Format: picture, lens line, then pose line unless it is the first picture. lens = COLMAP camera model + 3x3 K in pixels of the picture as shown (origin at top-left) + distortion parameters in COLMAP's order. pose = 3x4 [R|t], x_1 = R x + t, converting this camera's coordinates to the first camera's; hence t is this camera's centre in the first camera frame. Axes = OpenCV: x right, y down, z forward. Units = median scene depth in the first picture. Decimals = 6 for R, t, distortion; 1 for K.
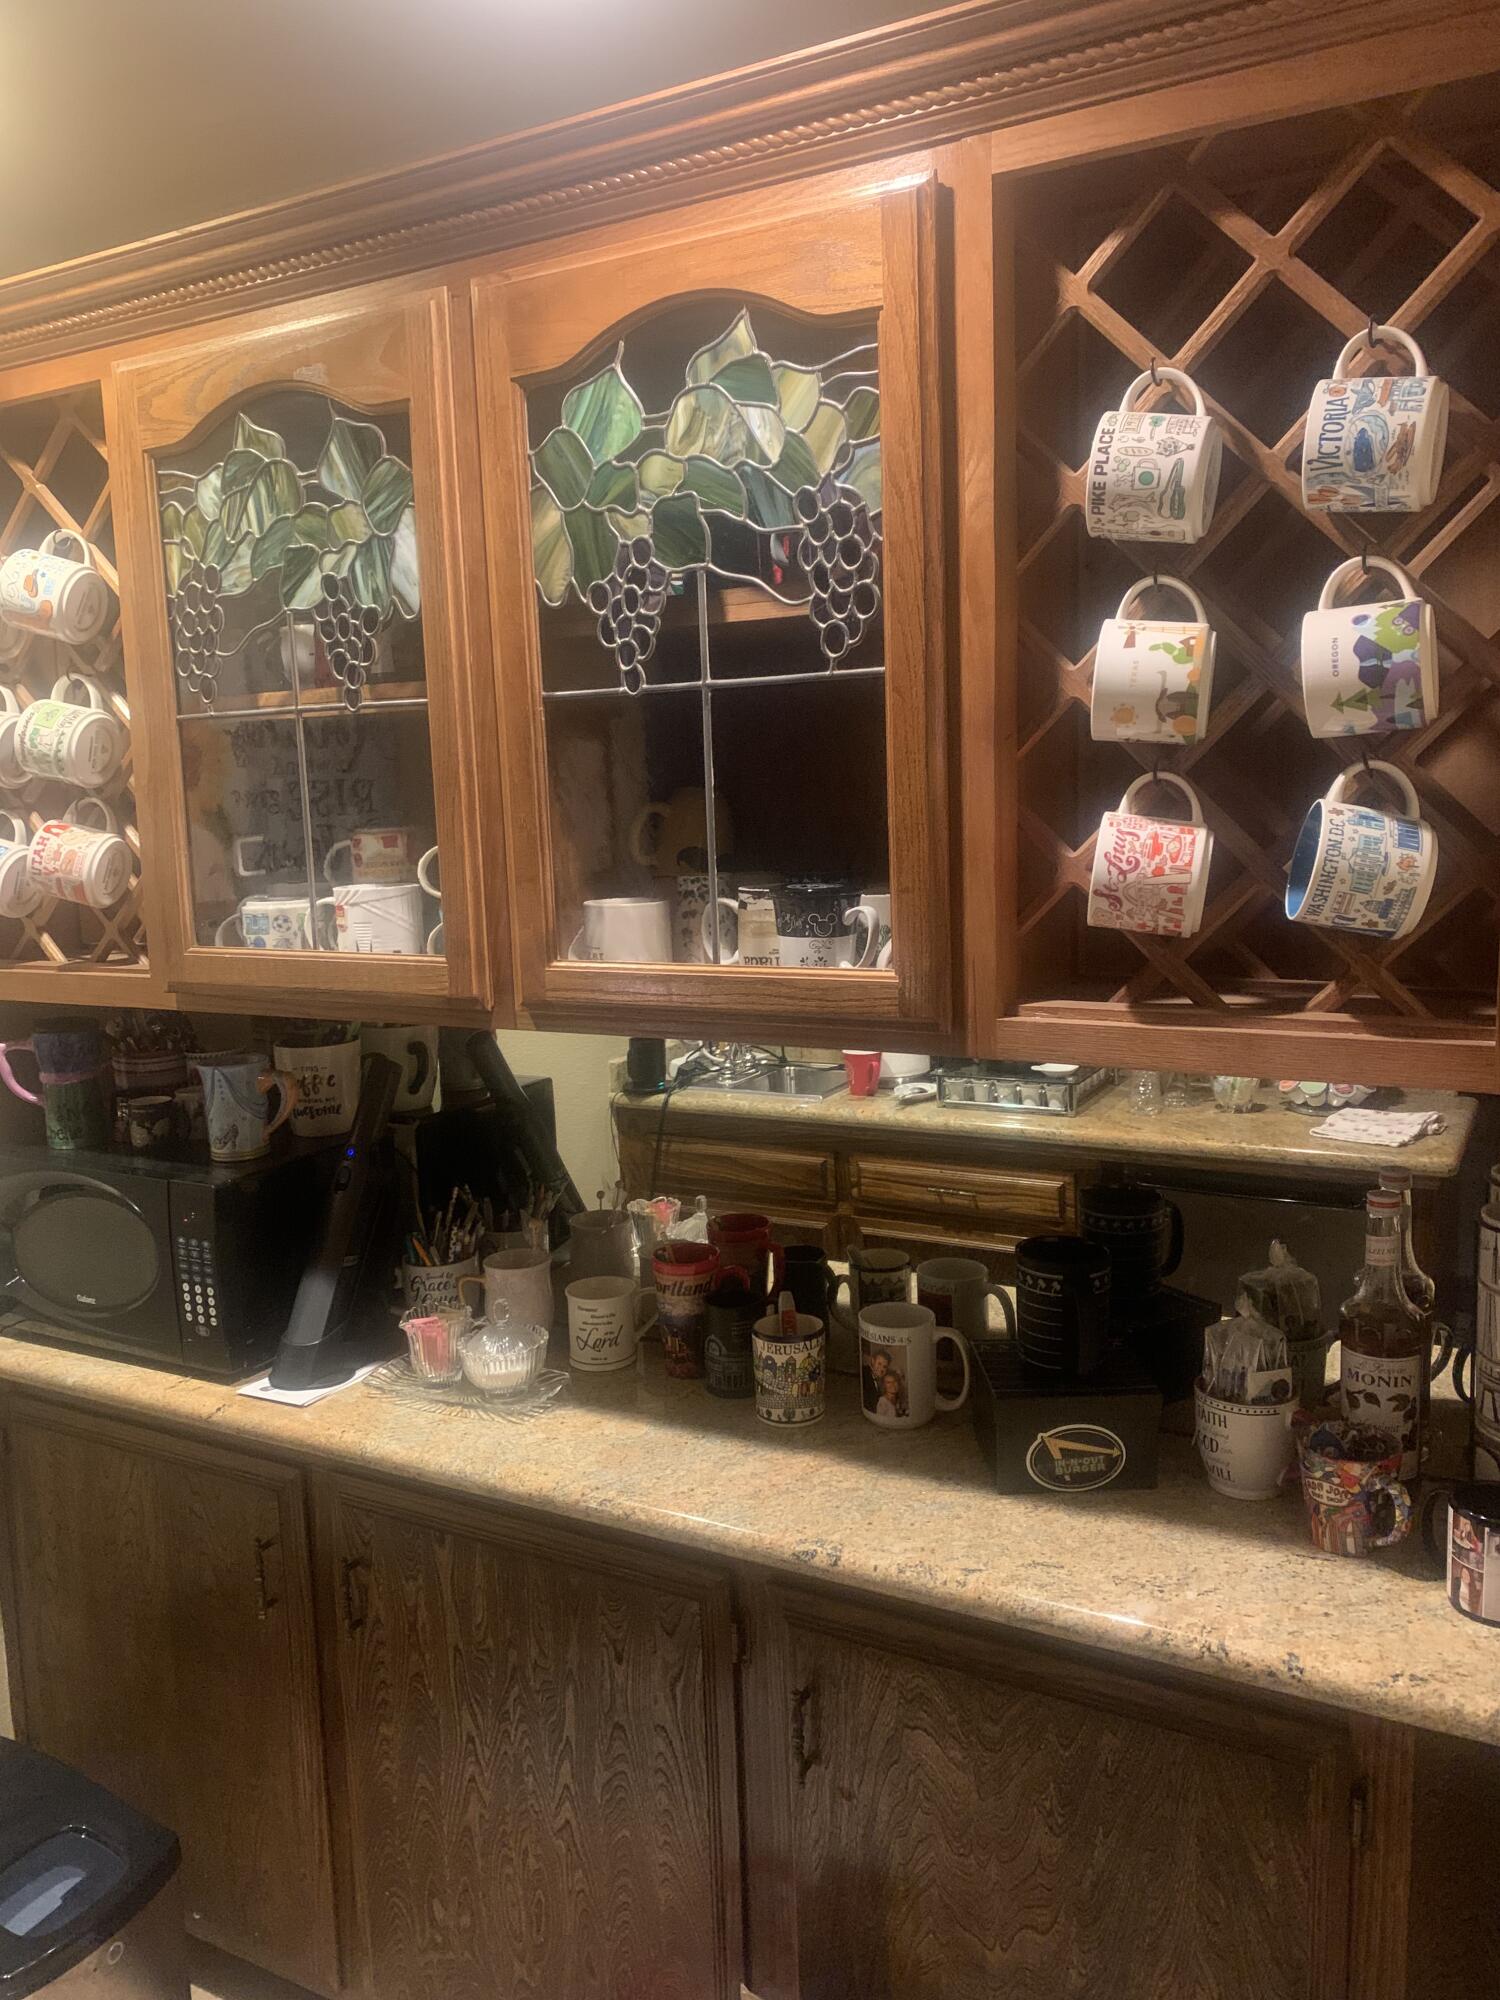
lens RADIAL K [[1531.7, 0, 751.6], [0, 1531.7, 981.0], [0, 0, 1]] dist [0.048871, -0.052863]
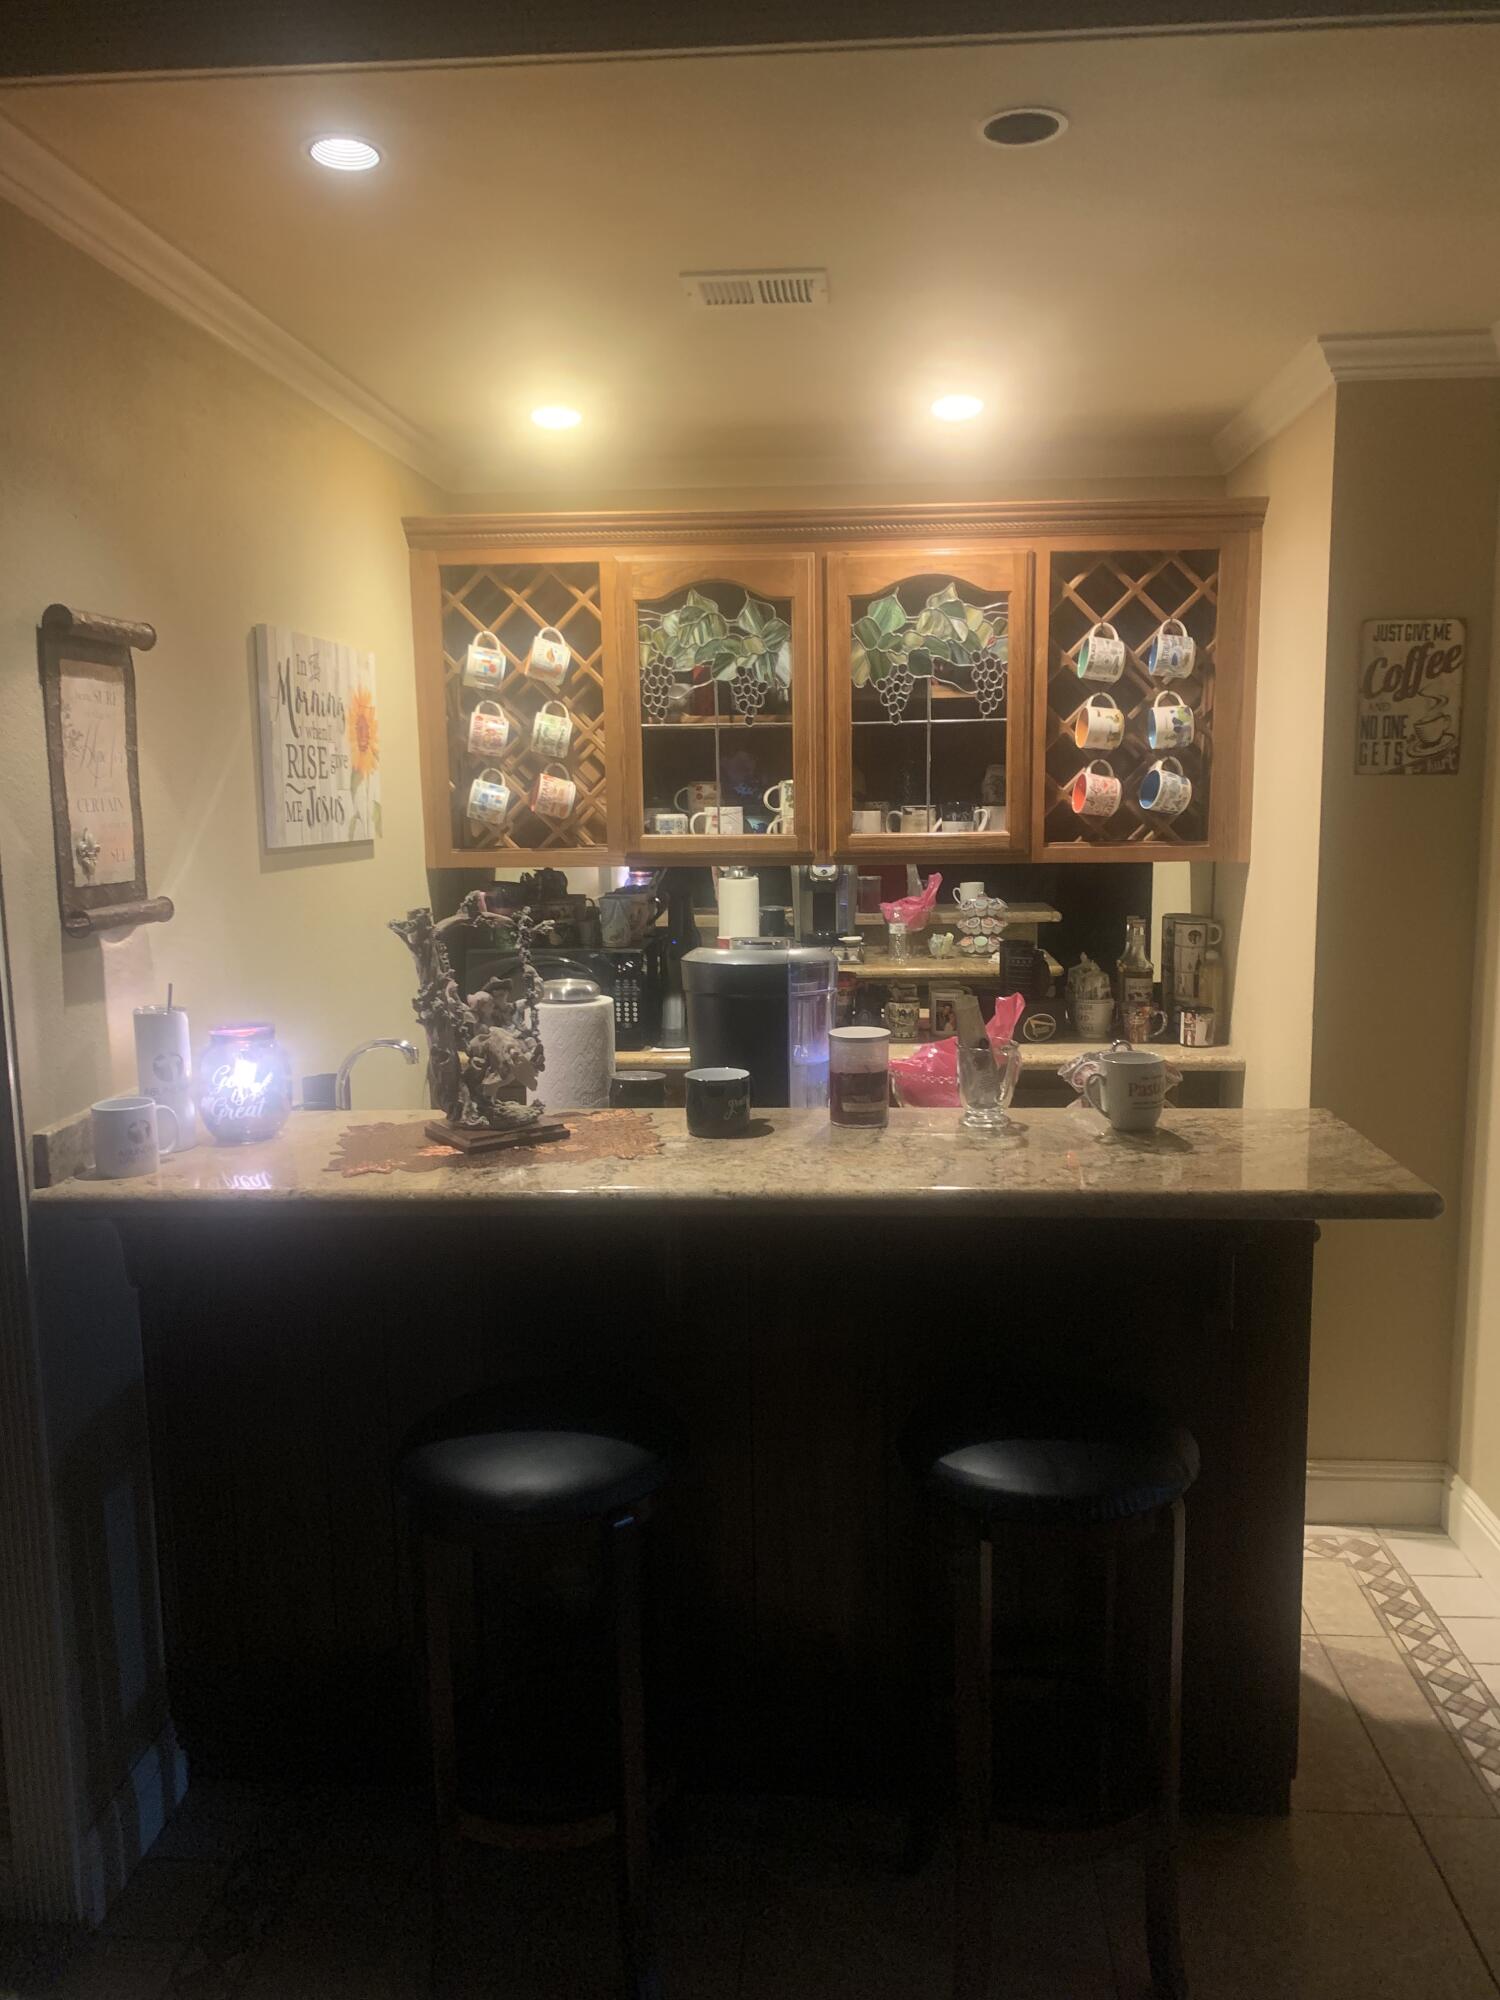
lens RADIAL K [[1531.7, 0, 751.5], [0, 1531.7, 1012.1], [0, 0, 1]] dist [0.048871, -0.052863]
pose [[0.909916, -0.037471, 0.413096, -1.376742], [0.036083, 0.999286, 0.011164, 0.252976], [-0.413220, 0.004748, 0.910619, -1.216658]]
